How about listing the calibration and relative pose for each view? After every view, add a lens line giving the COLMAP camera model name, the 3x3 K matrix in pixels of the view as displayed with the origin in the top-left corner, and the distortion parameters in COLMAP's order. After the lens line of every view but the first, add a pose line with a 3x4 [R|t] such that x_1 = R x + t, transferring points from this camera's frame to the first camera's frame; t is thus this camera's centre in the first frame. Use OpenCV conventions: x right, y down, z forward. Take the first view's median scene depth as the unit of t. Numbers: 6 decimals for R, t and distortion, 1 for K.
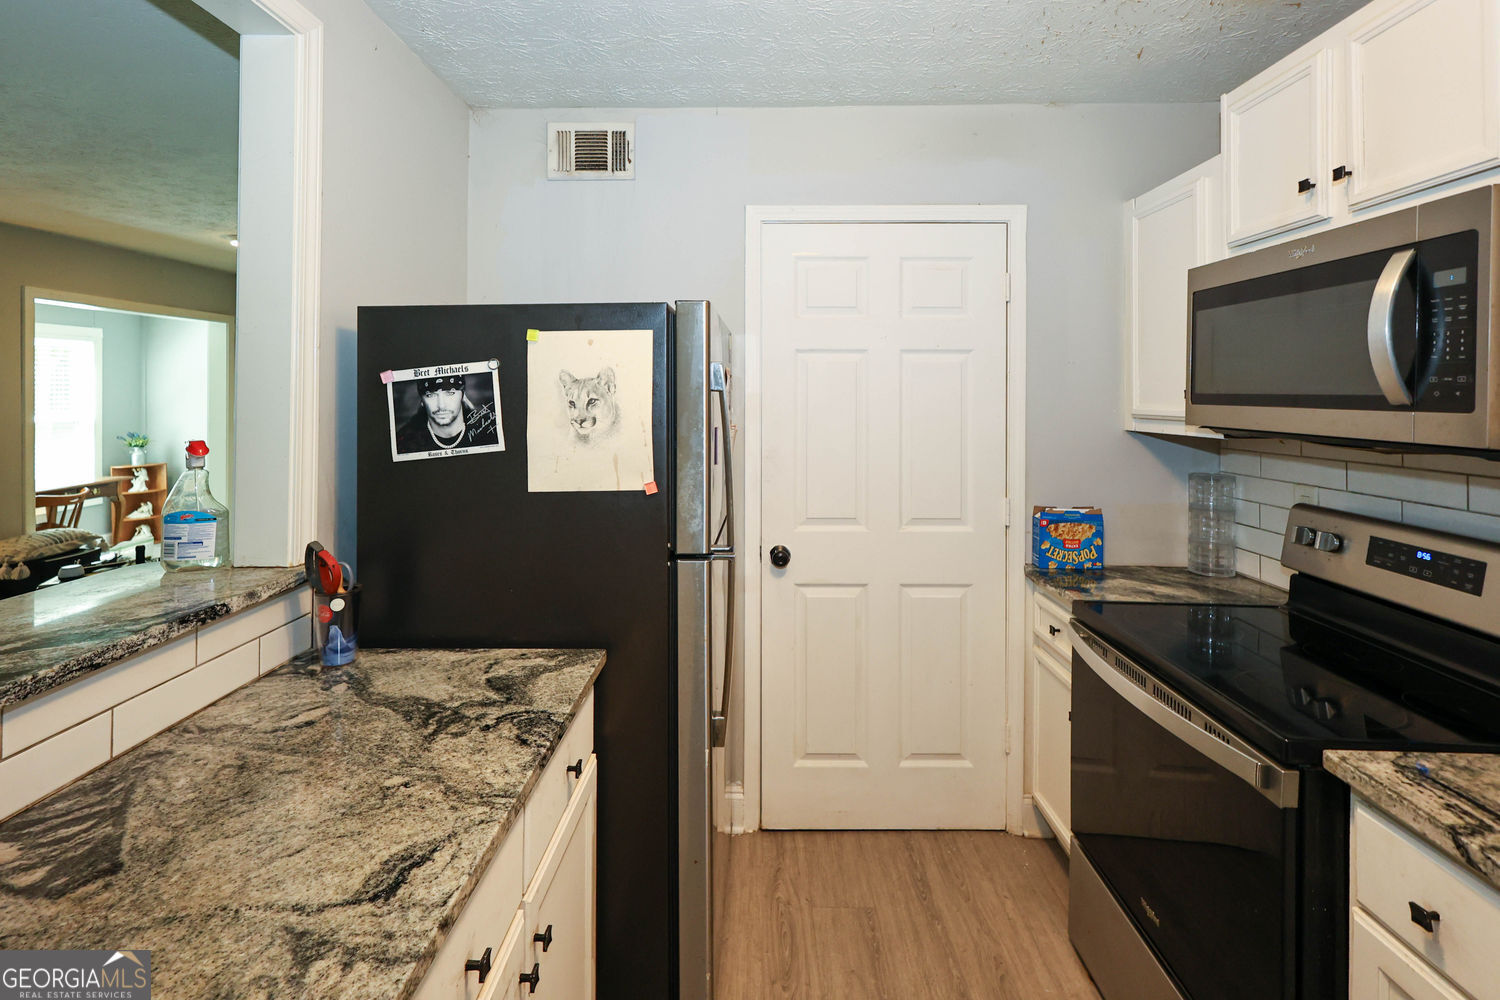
lens RADIAL K [[698.6, 0, 739.1], [0, 698.6, 389.9], [0, 0, 1]] dist [0.006777, -0.000187]
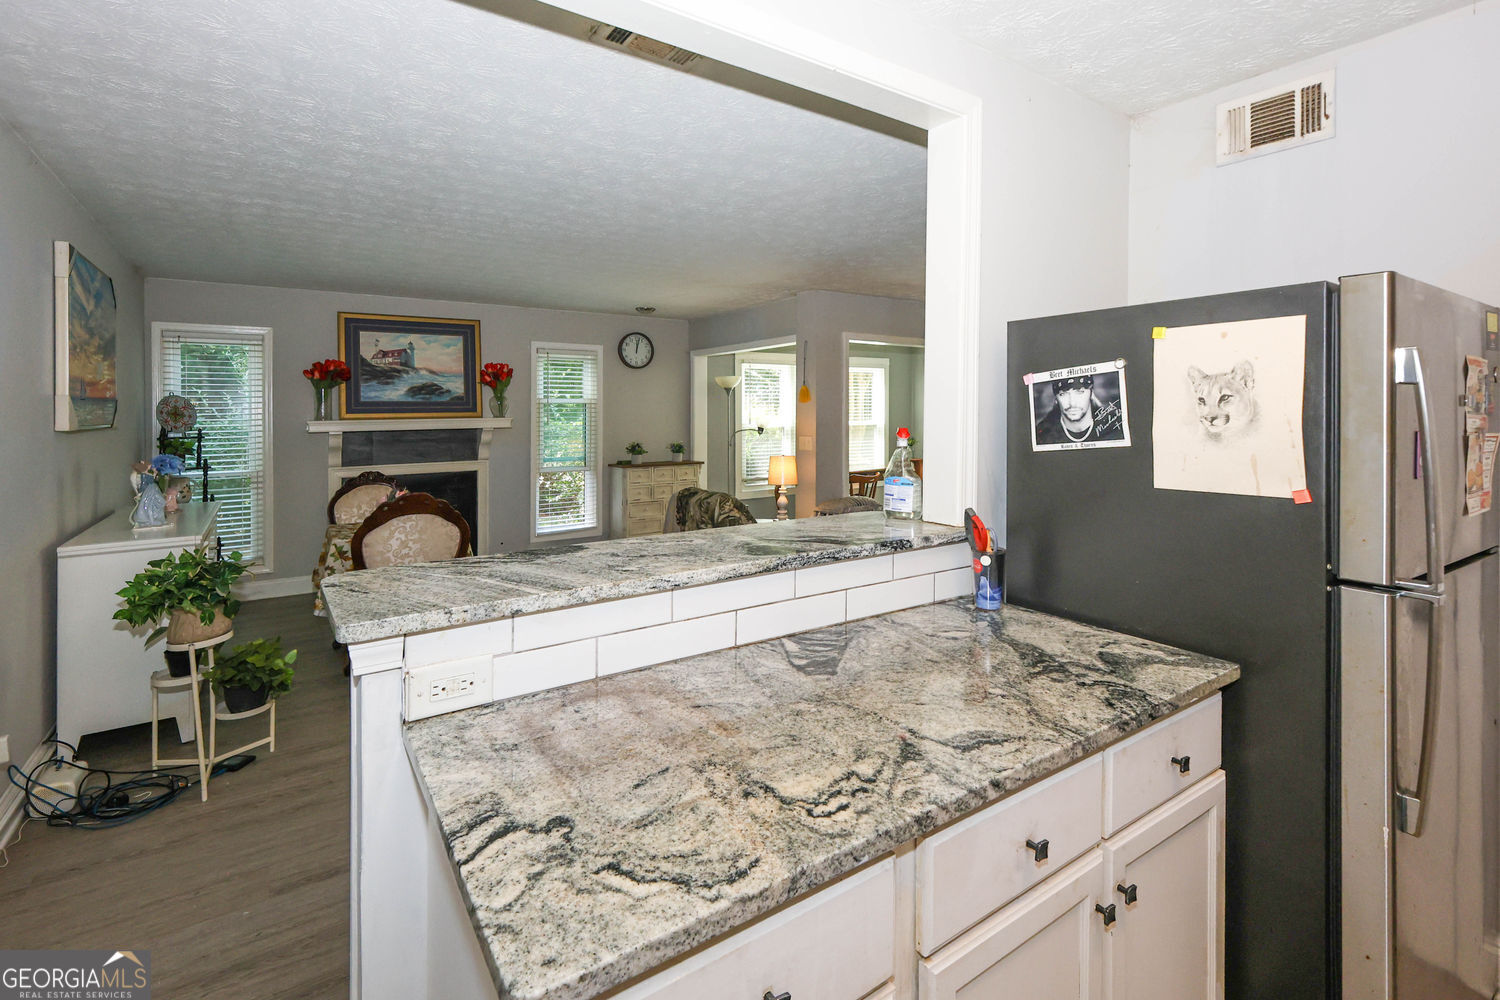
lens RADIAL K [[699.6, 0, 766.7], [0, 699.6, 410.5], [0, 0, 1]] dist [0.002671, 0.000004]
pose [[0.598019, 0.001860, -0.801479, 0.176420], [0.000743, 0.999996, 0.002875, 0.030634], [0.801481, -0.002315, 0.598015, -0.056119]]
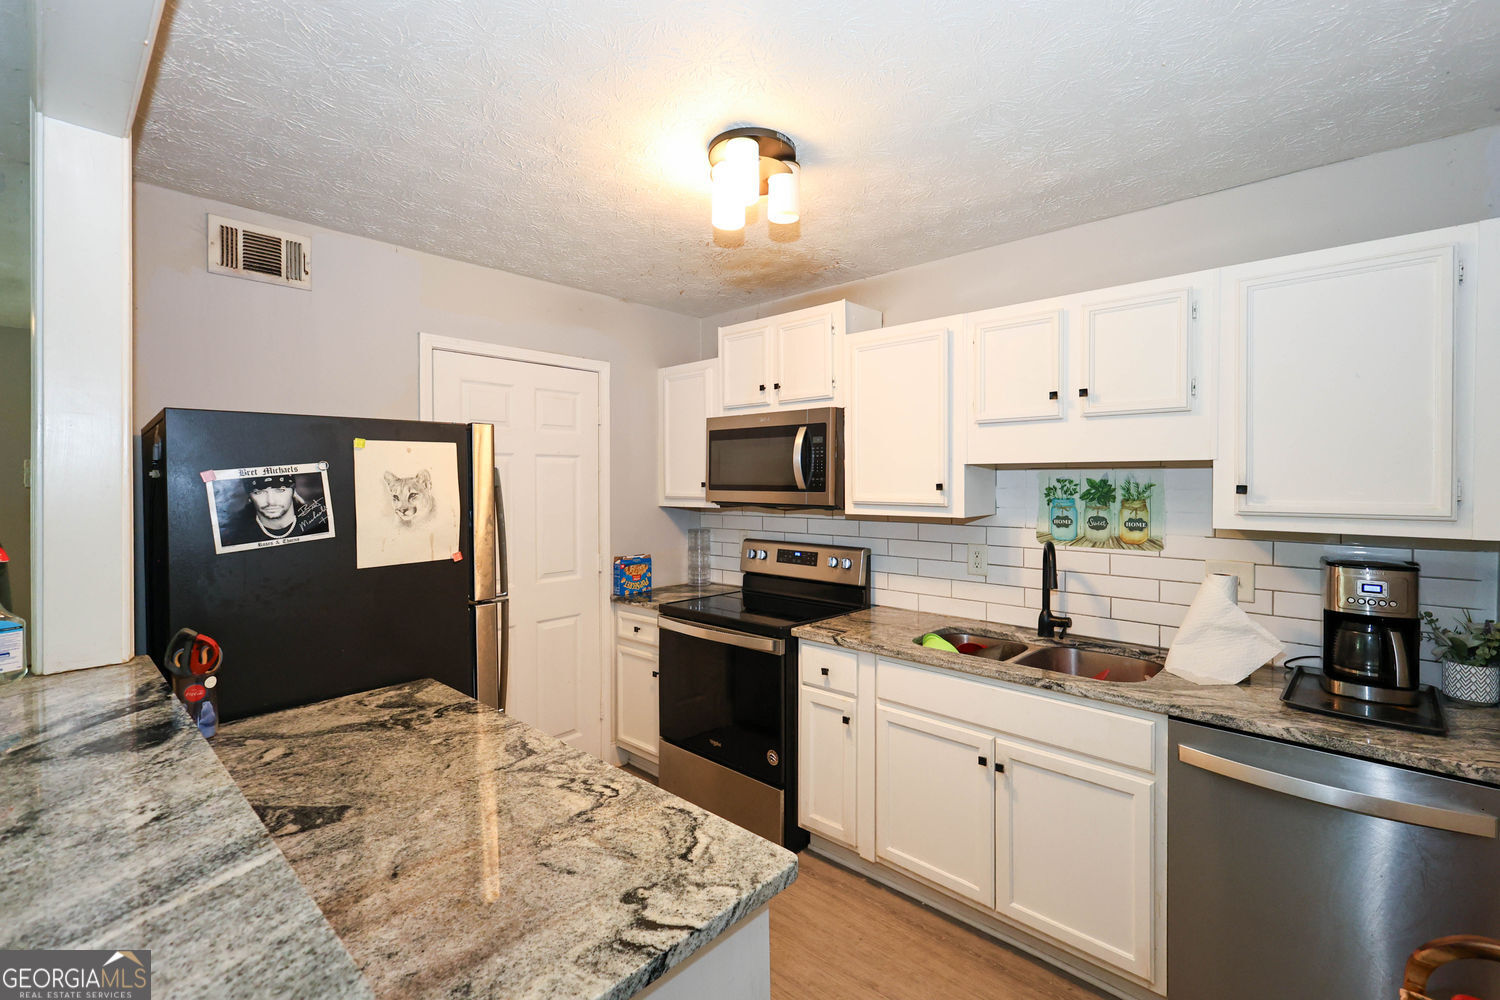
lens RADIAL K [[645.8, 0, 793.1], [0, 645.8, 480.6], [0, 0, 1]] dist [-0.000052, -0.000067]
pose [[0.624543, -0.003647, 0.780982, -0.718386], [0.000459, 0.999991, 0.004302, -0.015663], [-0.780990, -0.002328, 0.624539, -0.327752]]
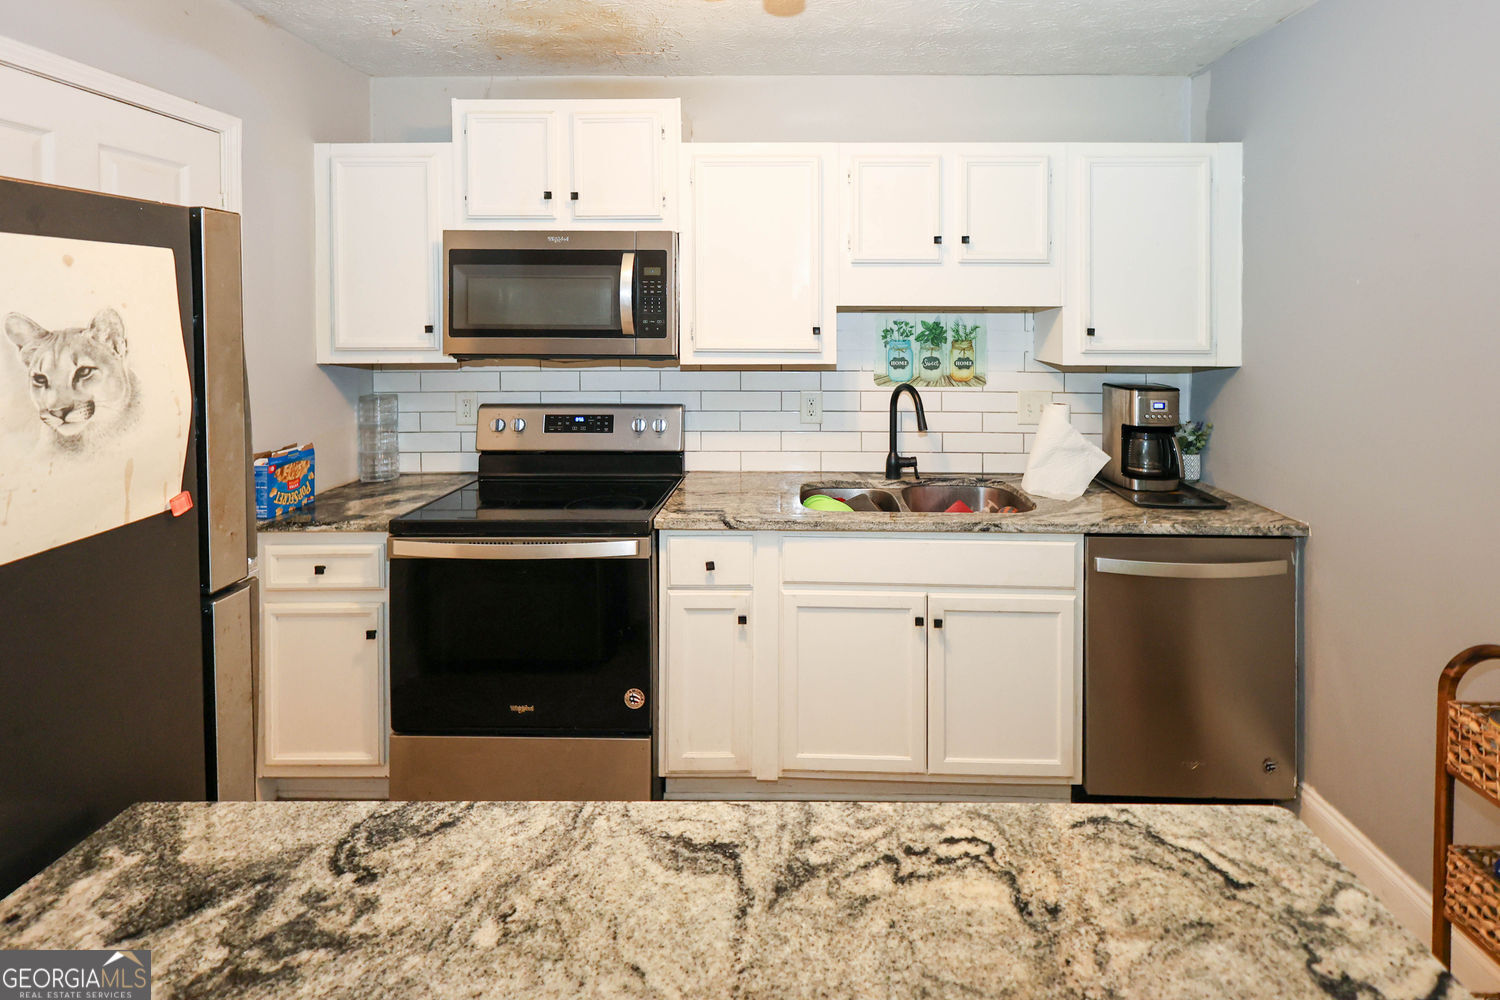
lens RADIAL K [[673.3, 0, 818.7], [0, 673.3, 319.9], [0, 0, 1]] dist [0.004751, -0.000164]
pose [[-0.018377, -0.008424, 0.999796, -0.743499], [-0.004032, 0.999957, 0.008351, -0.030235], [-0.999823, -0.003878, -0.018410, 0.447569]]
